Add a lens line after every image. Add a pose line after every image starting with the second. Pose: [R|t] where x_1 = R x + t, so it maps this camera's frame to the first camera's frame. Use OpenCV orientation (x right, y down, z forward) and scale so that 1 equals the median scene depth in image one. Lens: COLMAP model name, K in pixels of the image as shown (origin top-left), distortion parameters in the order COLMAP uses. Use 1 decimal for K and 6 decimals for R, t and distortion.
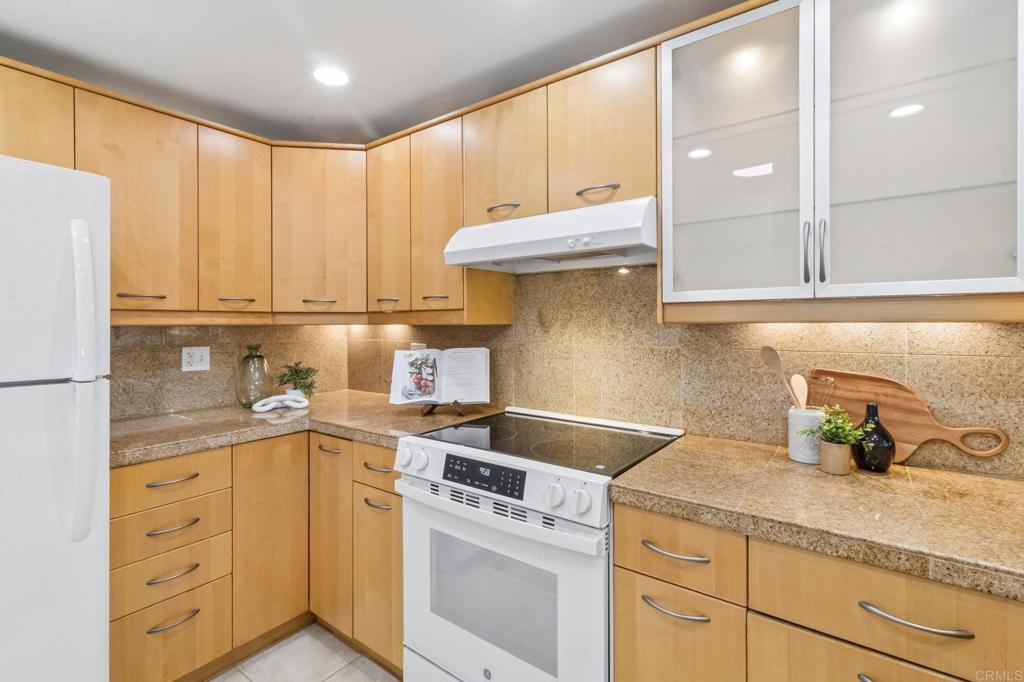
lens RADIAL K [[477.1, 0, 490.8], [0, 477.1, 320.5], [0, 0, 1]] dist [0.003141, -0.001828]
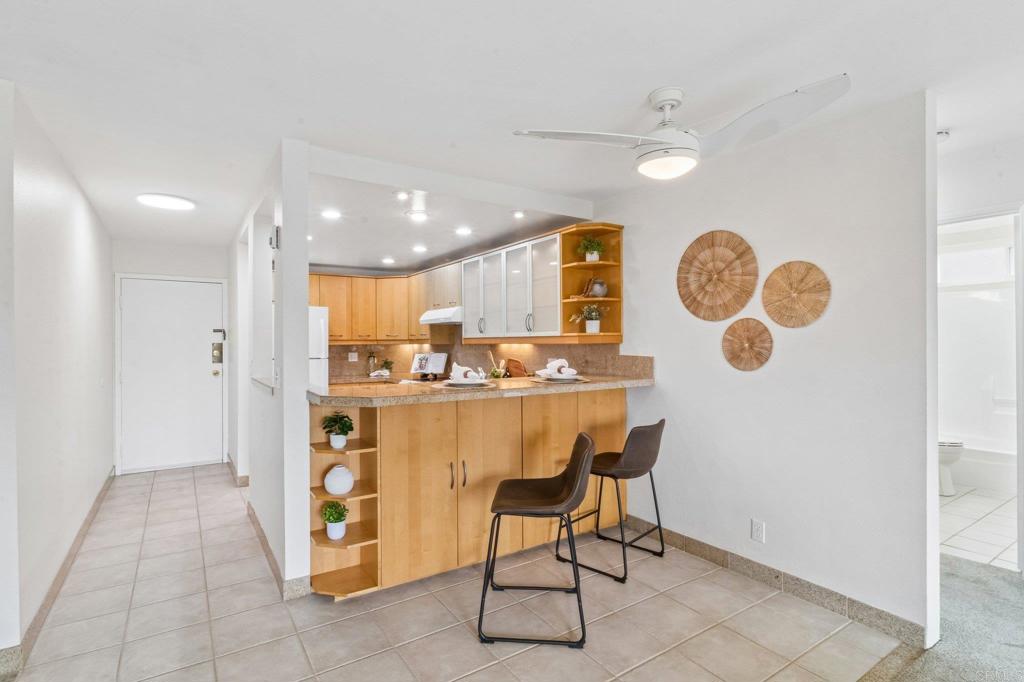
lens RADIAL K [[496.3, 0, 490.5], [0, 496.3, 335.5], [0, 0, 1]] dist [0.001847, -0.004124]
pose [[0.939594, -0.007916, -0.342198, 1.424828], [0.005946, 0.999959, -0.006806, -0.024668], [0.342238, 0.004360, 0.939603, -1.827638]]
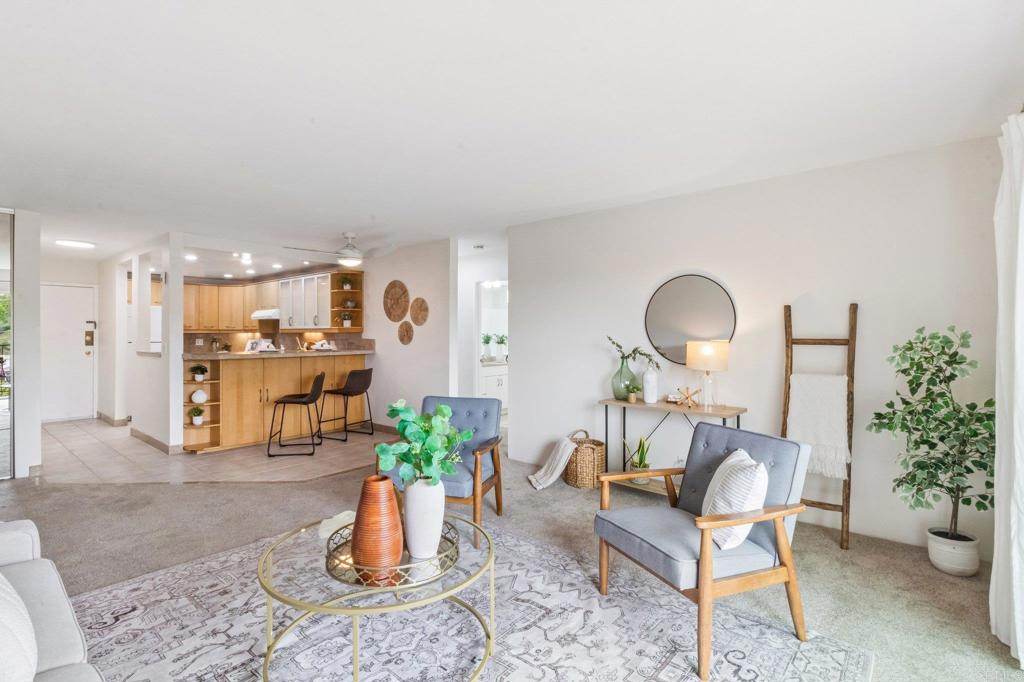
lens RADIAL K [[496.3, 0, 498.8], [0, 496.3, 328.4], [0, 0, 1]] dist [0.001847, -0.004124]
pose [[0.998429, 0.001942, -0.055992, 2.559713], [-0.002198, 0.999987, -0.004507, -0.019191], [0.055983, 0.004623, 0.998421, -3.631296]]
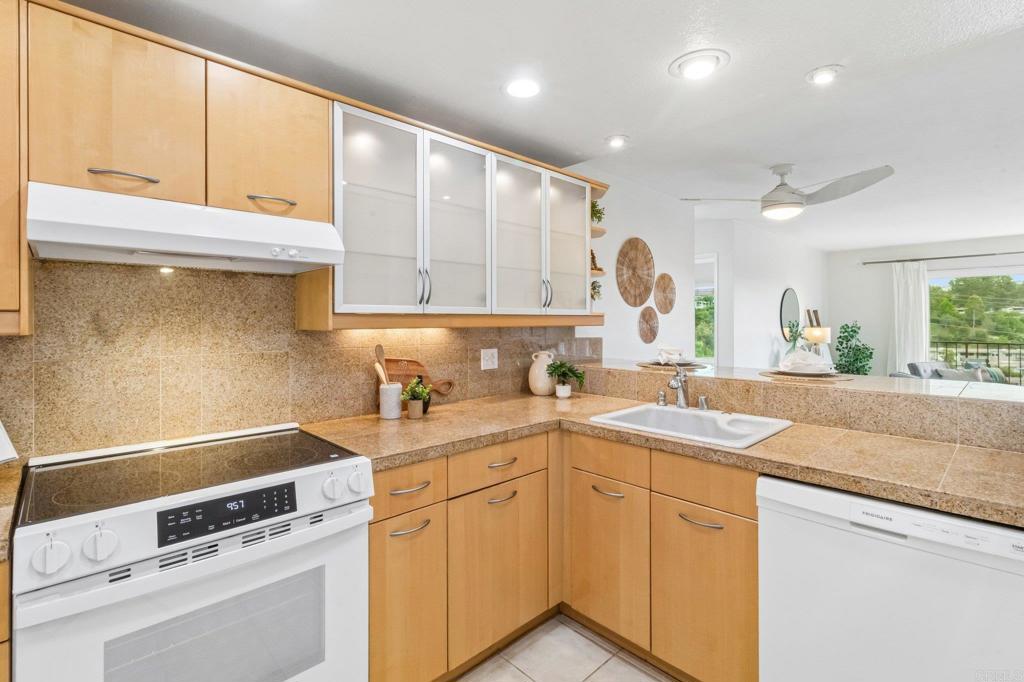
lens RADIAL K [[477.1, 0, 514.3], [0, 477.1, 318.5], [0, 0, 1]] dist [0.003141, -0.001828]
pose [[0.148020, 0.007376, 0.988957, -0.646902], [-0.005091, 0.999965, -0.006697, -0.014946], [-0.988971, -0.004043, 0.148053, 0.305335]]
